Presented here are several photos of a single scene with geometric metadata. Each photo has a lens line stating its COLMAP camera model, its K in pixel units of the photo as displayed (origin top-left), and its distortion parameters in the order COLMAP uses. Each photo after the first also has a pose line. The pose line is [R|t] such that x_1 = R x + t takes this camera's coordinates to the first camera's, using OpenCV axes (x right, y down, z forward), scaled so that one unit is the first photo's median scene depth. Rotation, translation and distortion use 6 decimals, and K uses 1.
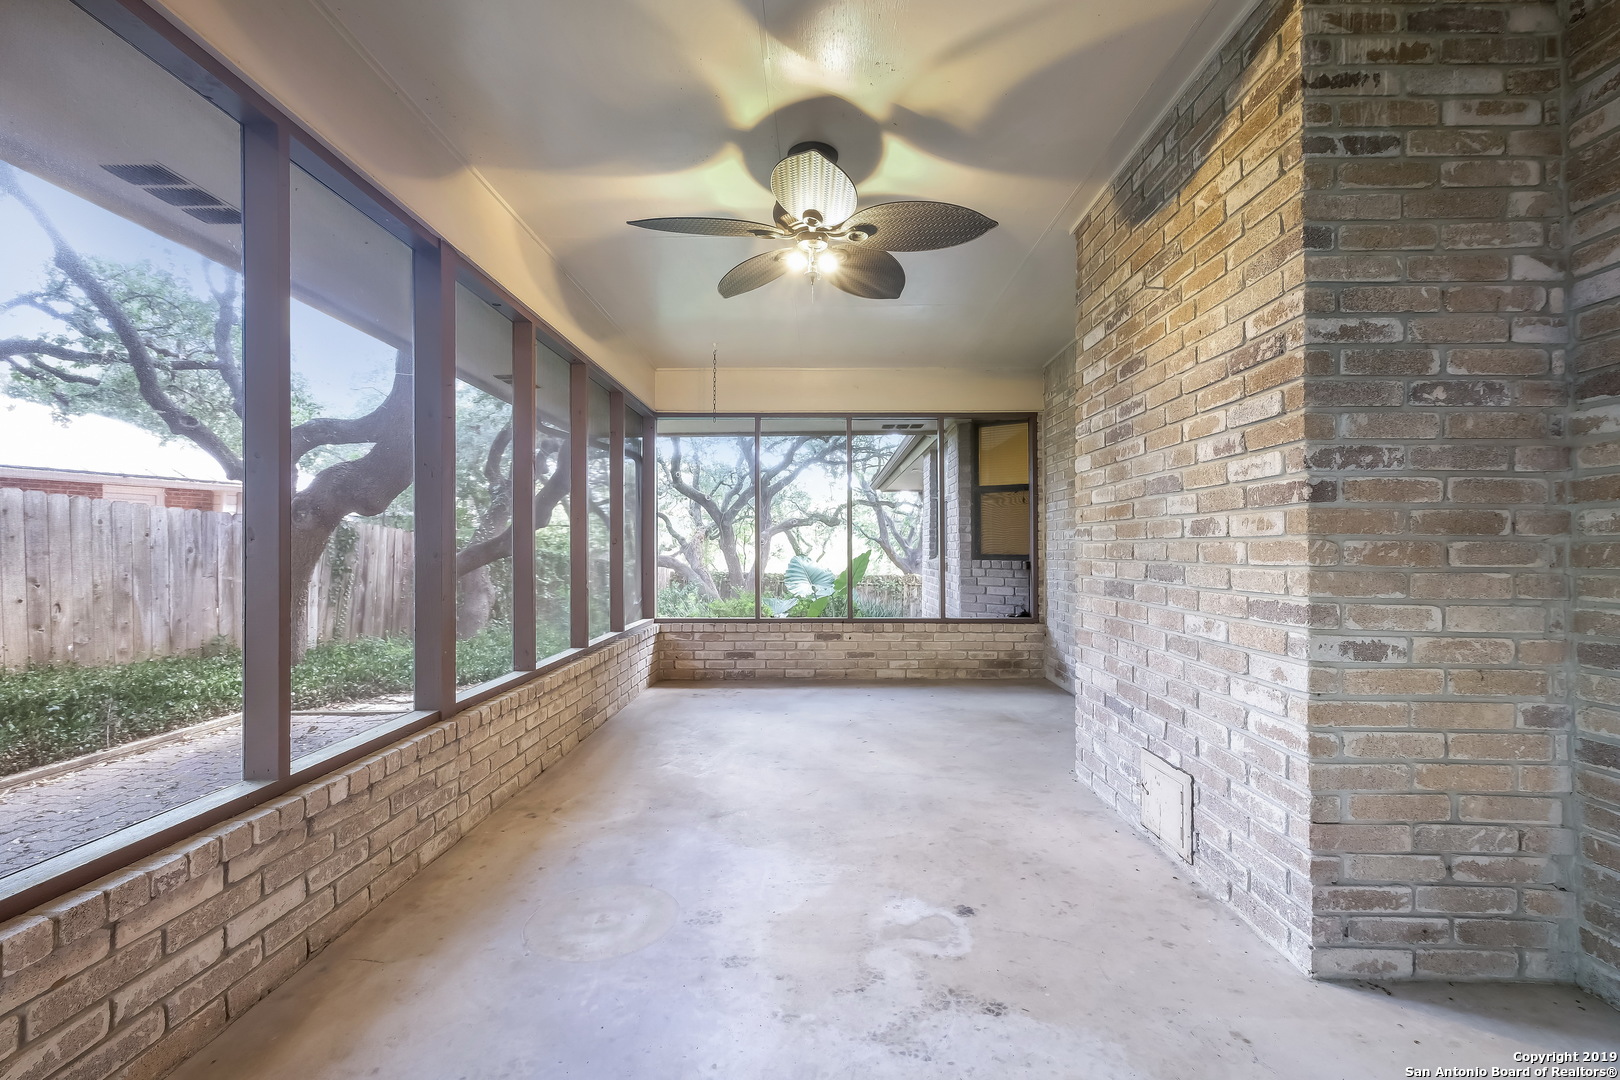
lens RADIAL K [[707.7, 0, 810.5], [0, 707.7, 546.5], [0, 0, 1]] dist [-0.001965, 0.002106]
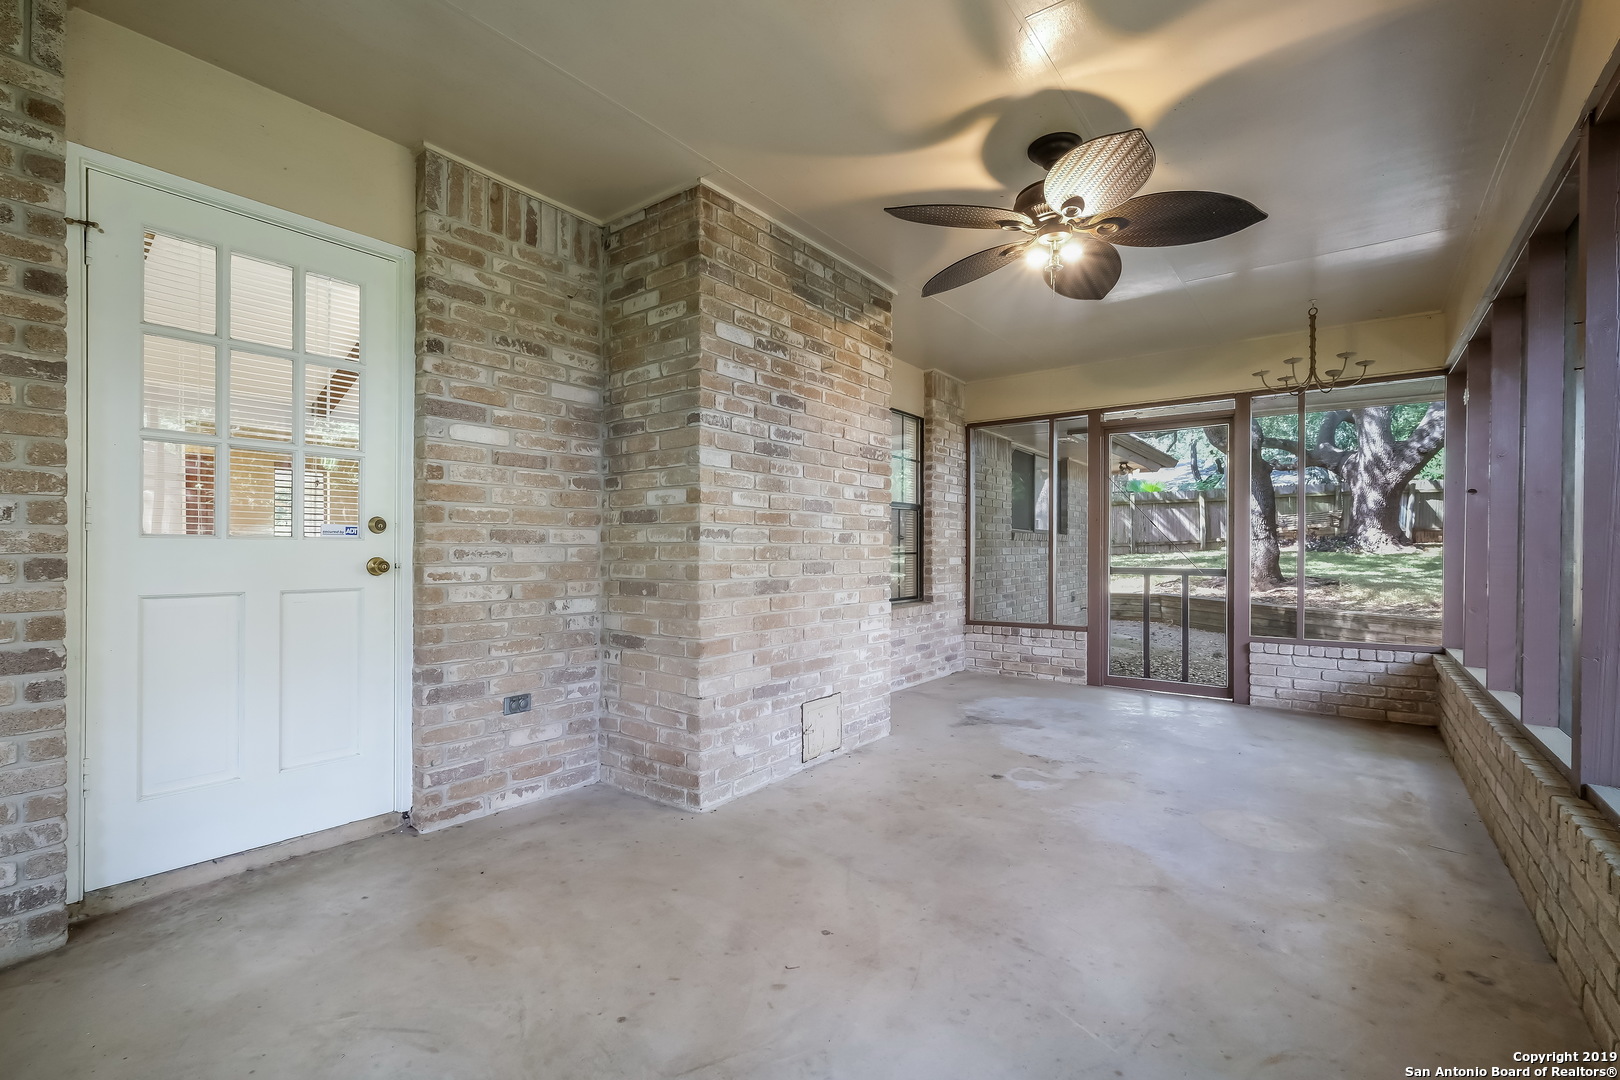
lens RADIAL K [[707.7, 0, 819.6], [0, 707.7, 549.1], [0, 0, 1]] dist [-0.001965, 0.002106]
pose [[-0.812716, -0.000617, 0.582659, -0.362909], [-0.003544, 0.999986, -0.003886, 0.005655], [-0.582649, -0.005223, -0.812707, 2.369275]]
